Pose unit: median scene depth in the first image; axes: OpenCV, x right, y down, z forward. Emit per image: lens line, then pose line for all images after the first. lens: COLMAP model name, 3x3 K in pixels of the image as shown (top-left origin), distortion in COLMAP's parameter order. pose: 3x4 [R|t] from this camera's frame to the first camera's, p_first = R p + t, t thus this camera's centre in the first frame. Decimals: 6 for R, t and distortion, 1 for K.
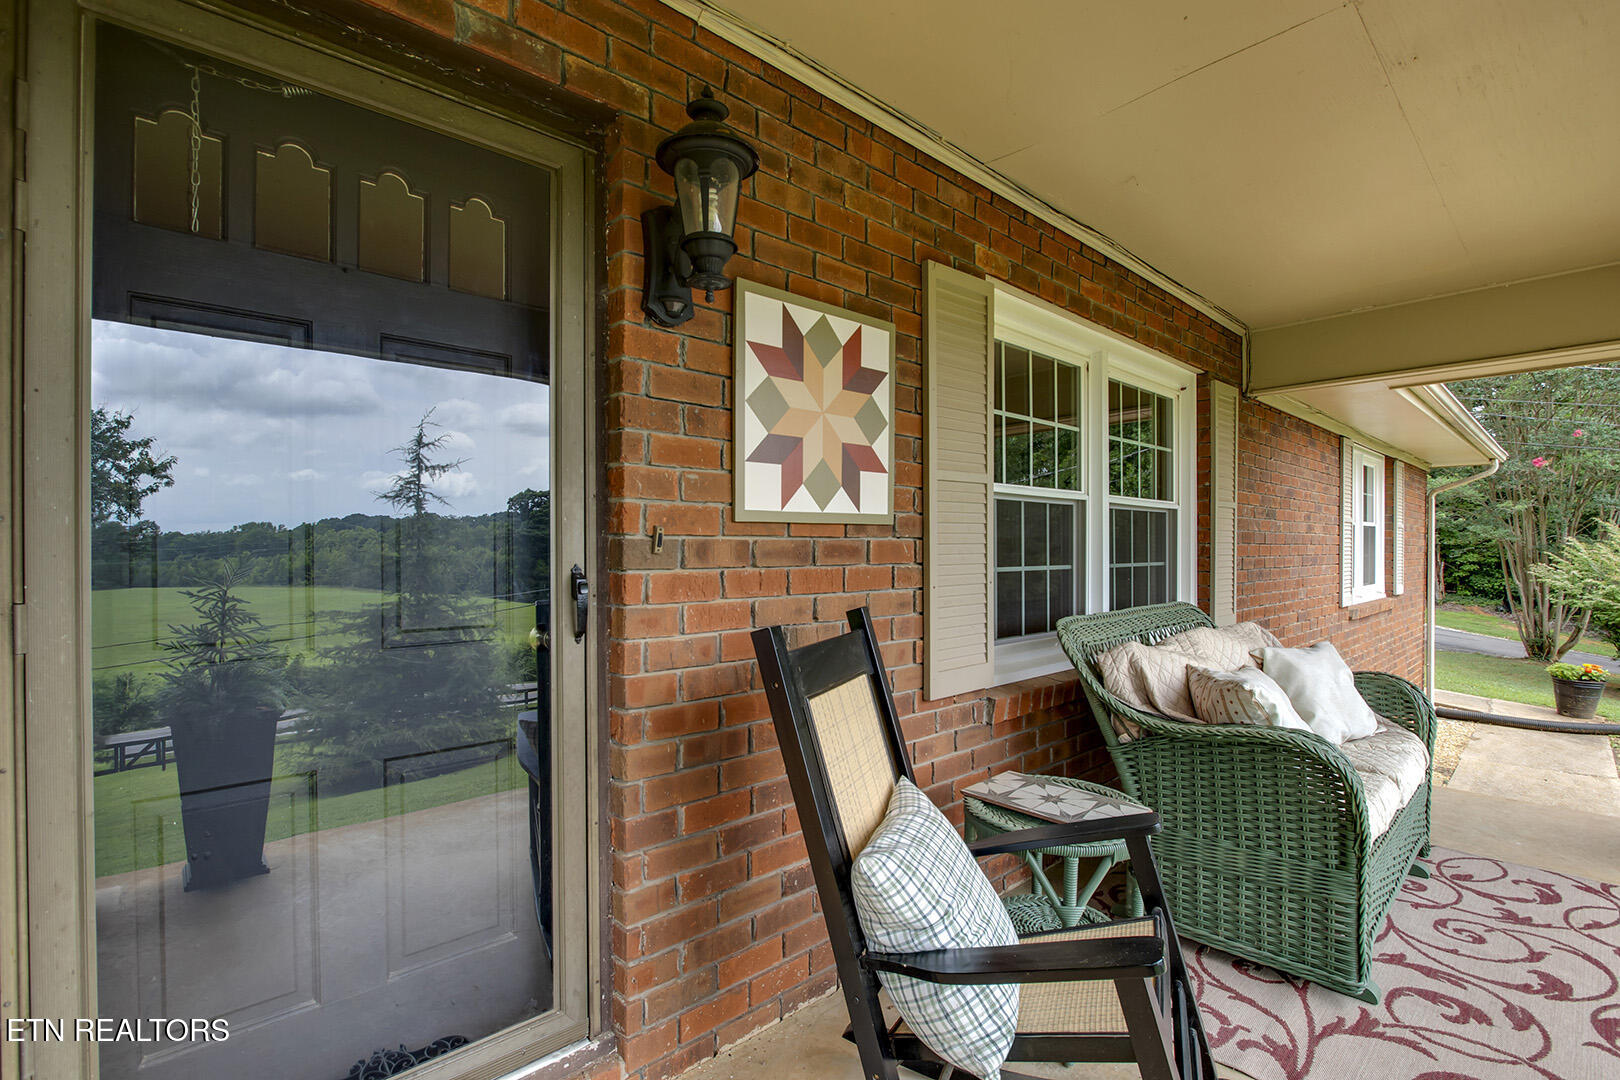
lens RADIAL K [[756.8, 0, 818.7], [0, 756.8, 549.2], [0, 0, 1]] dist [-0.020240, 0.000749]
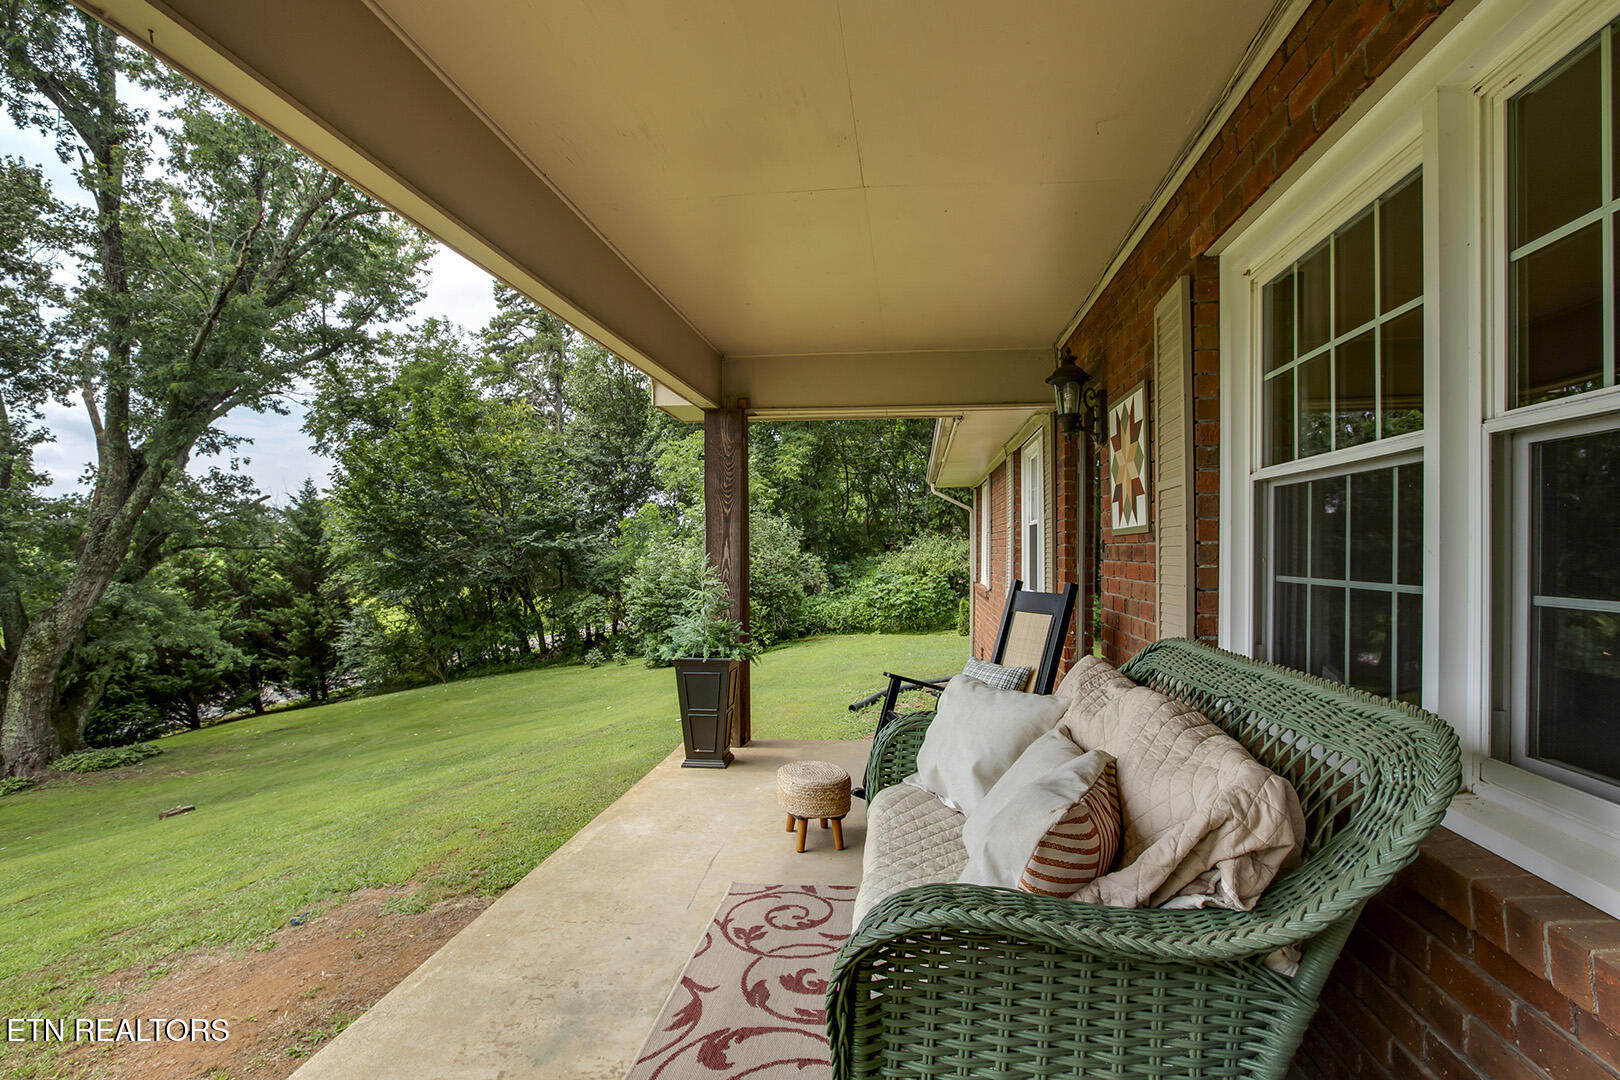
lens RADIAL K [[756.8, 0, 818.7], [0, 756.8, 549.2], [0, 0, 1]] dist [-0.020240, 0.000749]
pose [[-0.765806, 0.003626, -0.643061, 1.476884], [0.003255, 0.999993, 0.001763, -0.008836], [0.643063, -0.000743, -0.765813, 1.766579]]
